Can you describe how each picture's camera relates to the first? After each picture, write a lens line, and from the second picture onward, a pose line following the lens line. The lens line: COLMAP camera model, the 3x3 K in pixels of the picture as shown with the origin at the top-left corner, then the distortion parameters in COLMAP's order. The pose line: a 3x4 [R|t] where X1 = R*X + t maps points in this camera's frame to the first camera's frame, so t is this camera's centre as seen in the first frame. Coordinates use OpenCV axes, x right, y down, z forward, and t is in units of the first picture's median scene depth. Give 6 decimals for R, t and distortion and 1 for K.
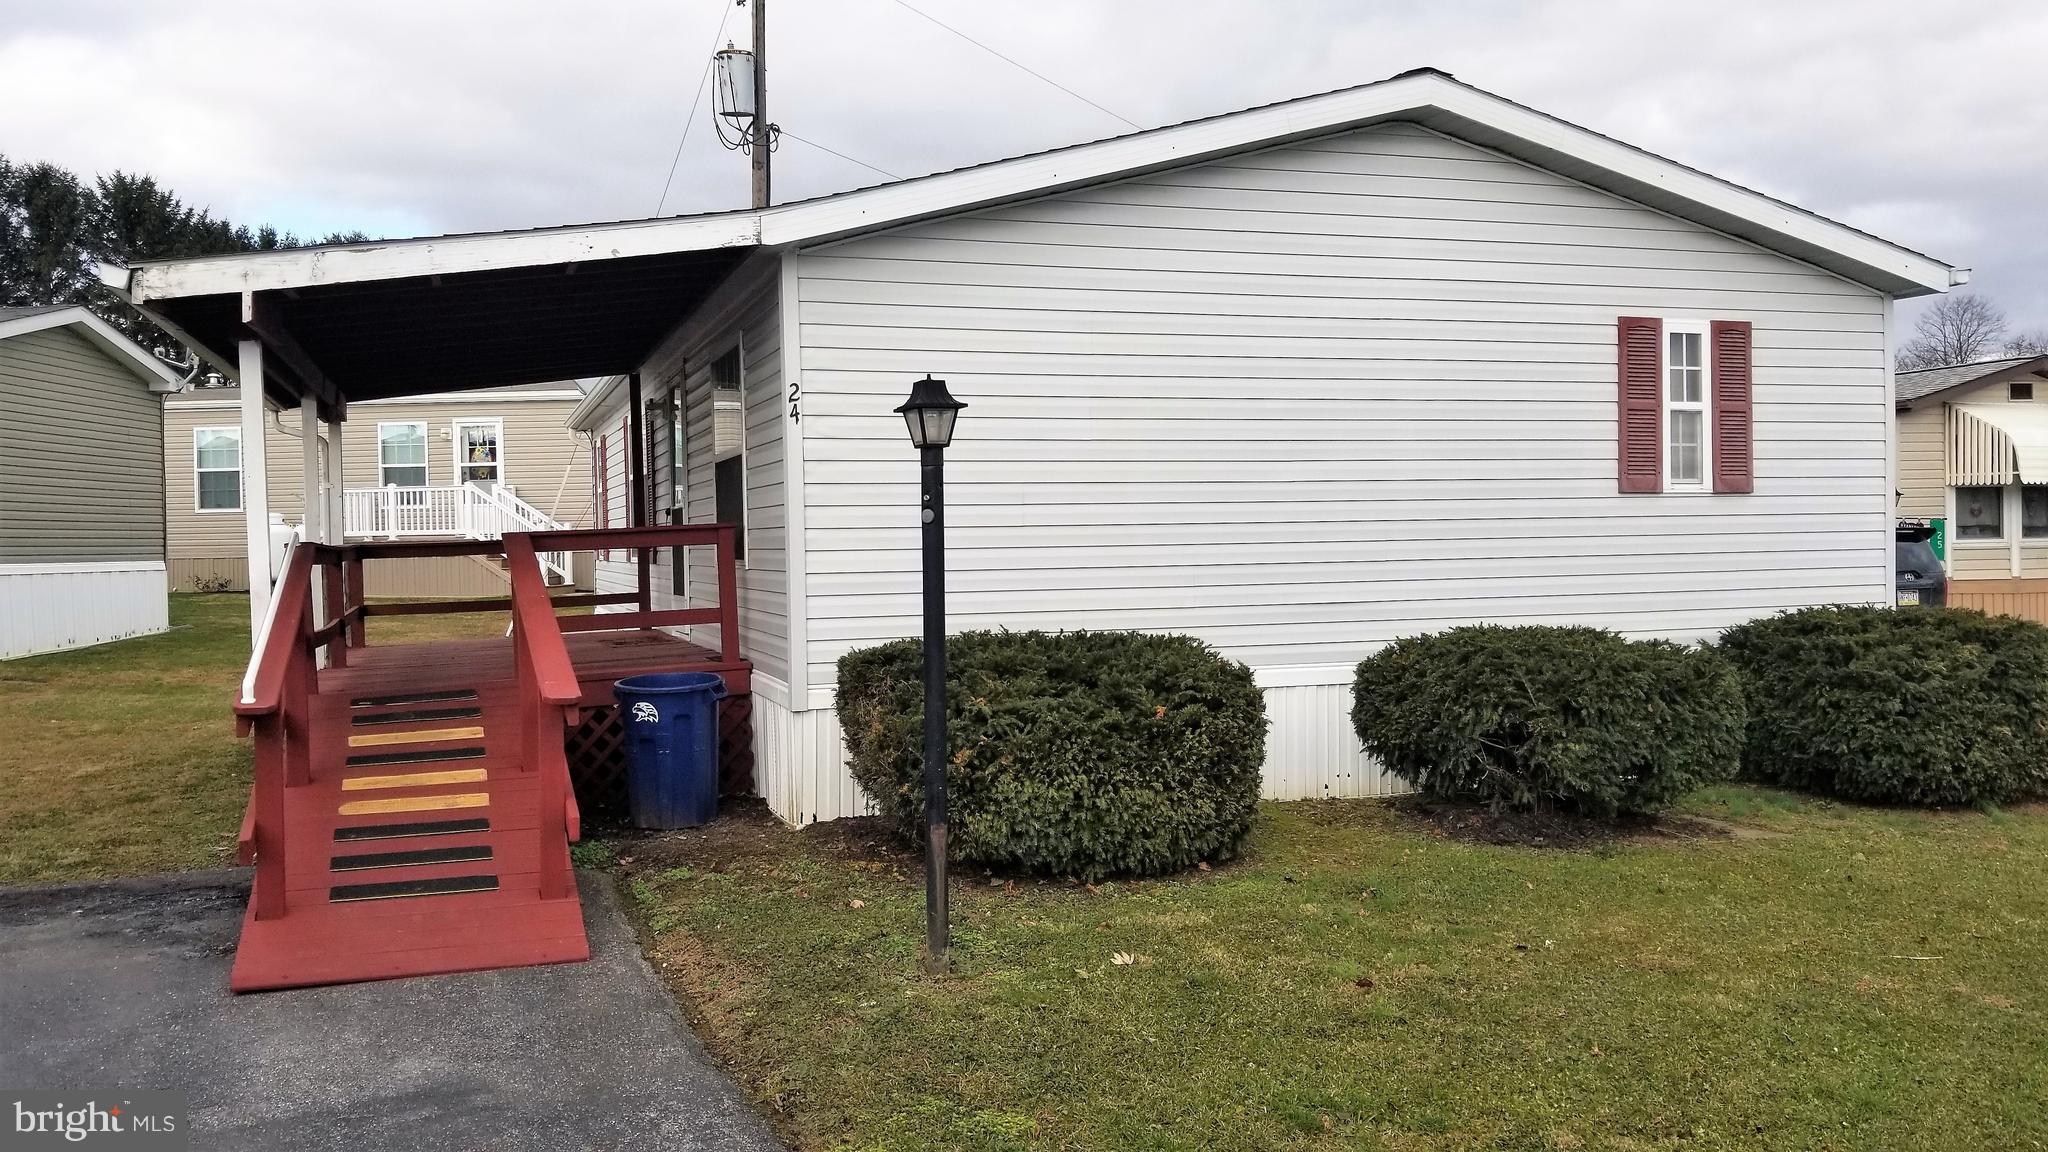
lens RADIAL K [[1639.7, 0, 1024.0], [0, 1639.7, 576.0], [0, 0, 1]] dist [0.006074, 0.003030]
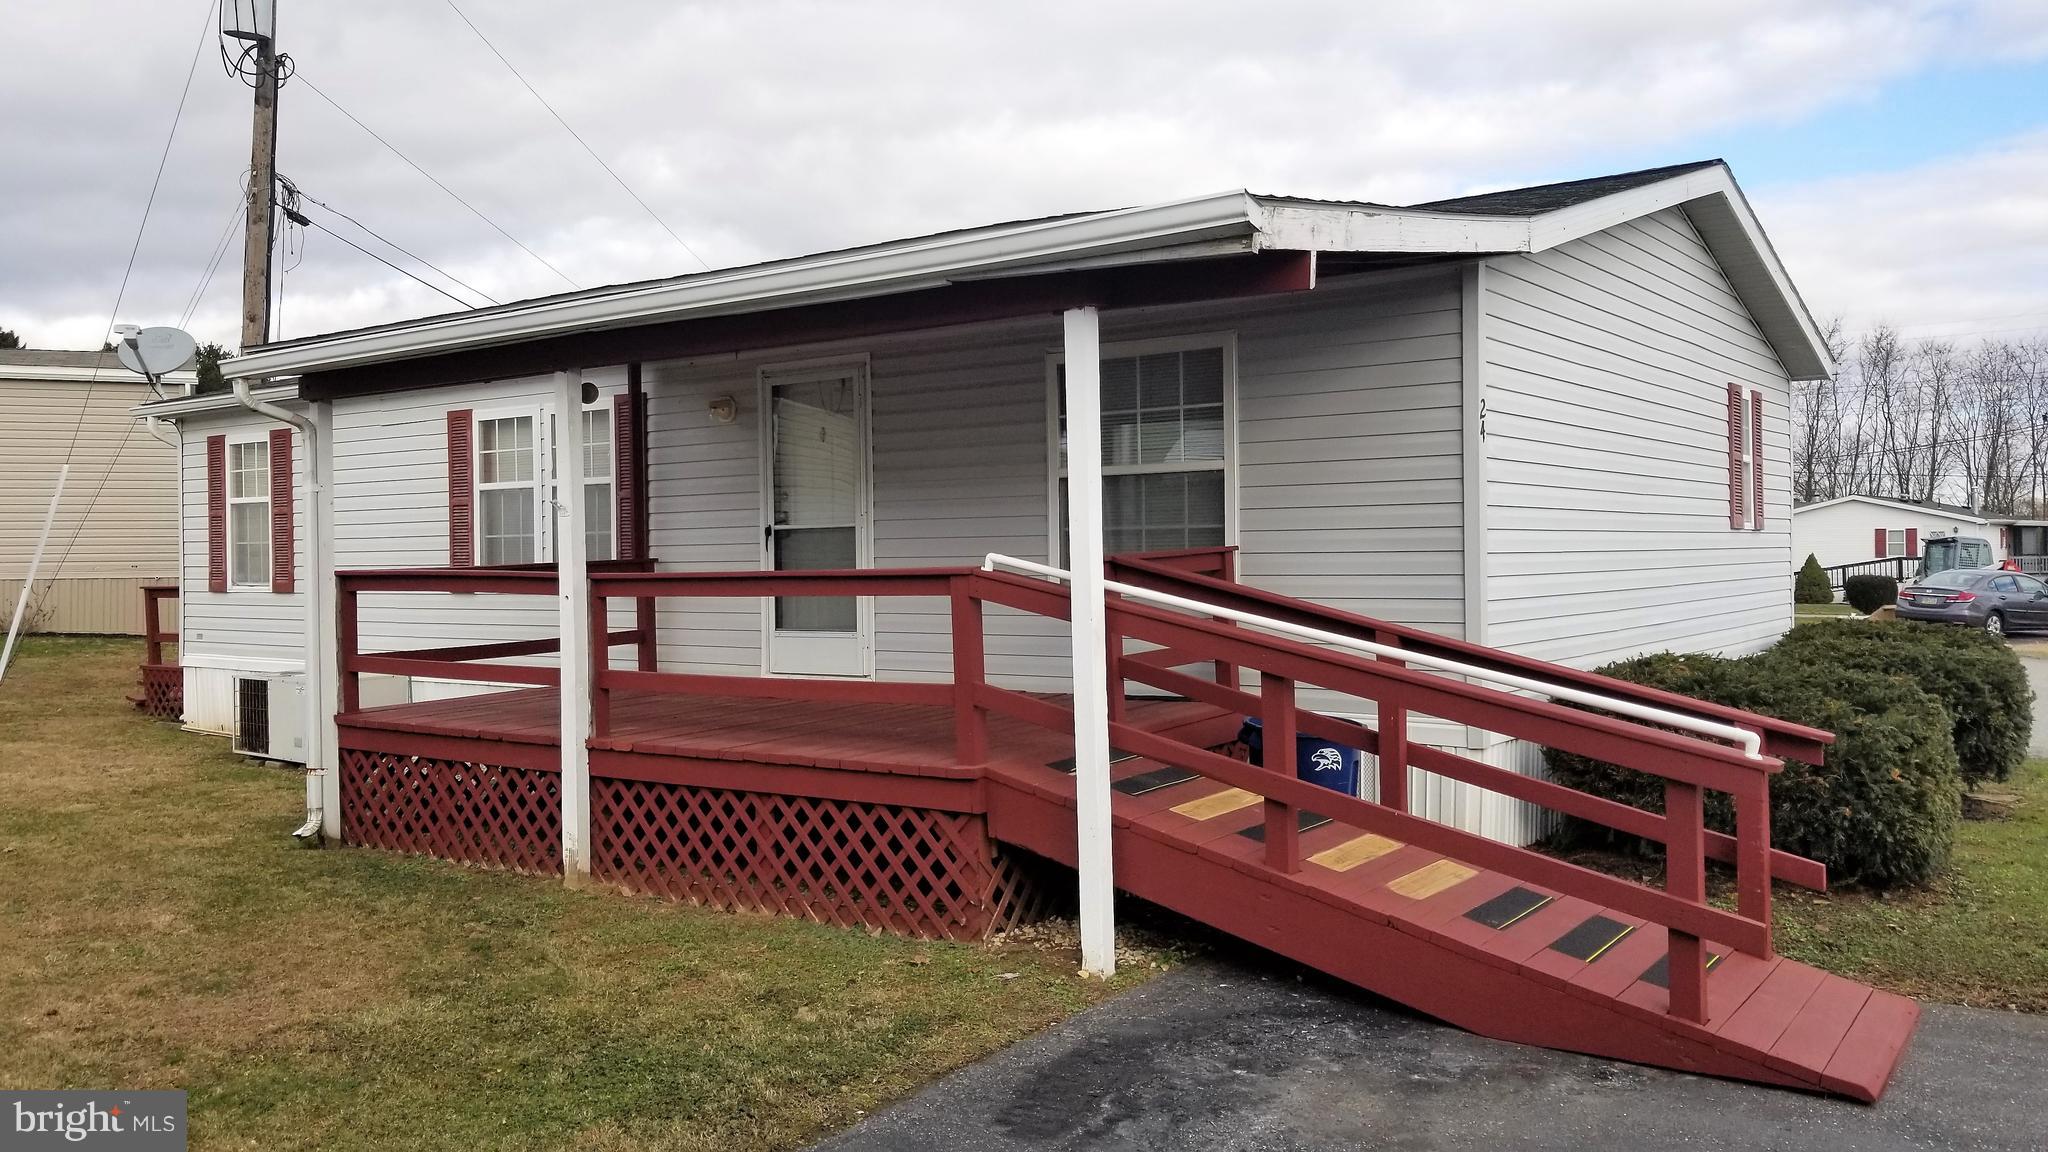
lens RADIAL K [[1639.7, 0, 1024.0], [0, 1639.7, 576.0], [0, 0, 1]] dist [0.006074, 0.003030]
pose [[0.828597, -0.003930, 0.559832, -0.505701], [0.013650, 0.999820, -0.013186, -0.003825], [-0.559679, 0.018567, 0.828501, 0.208834]]
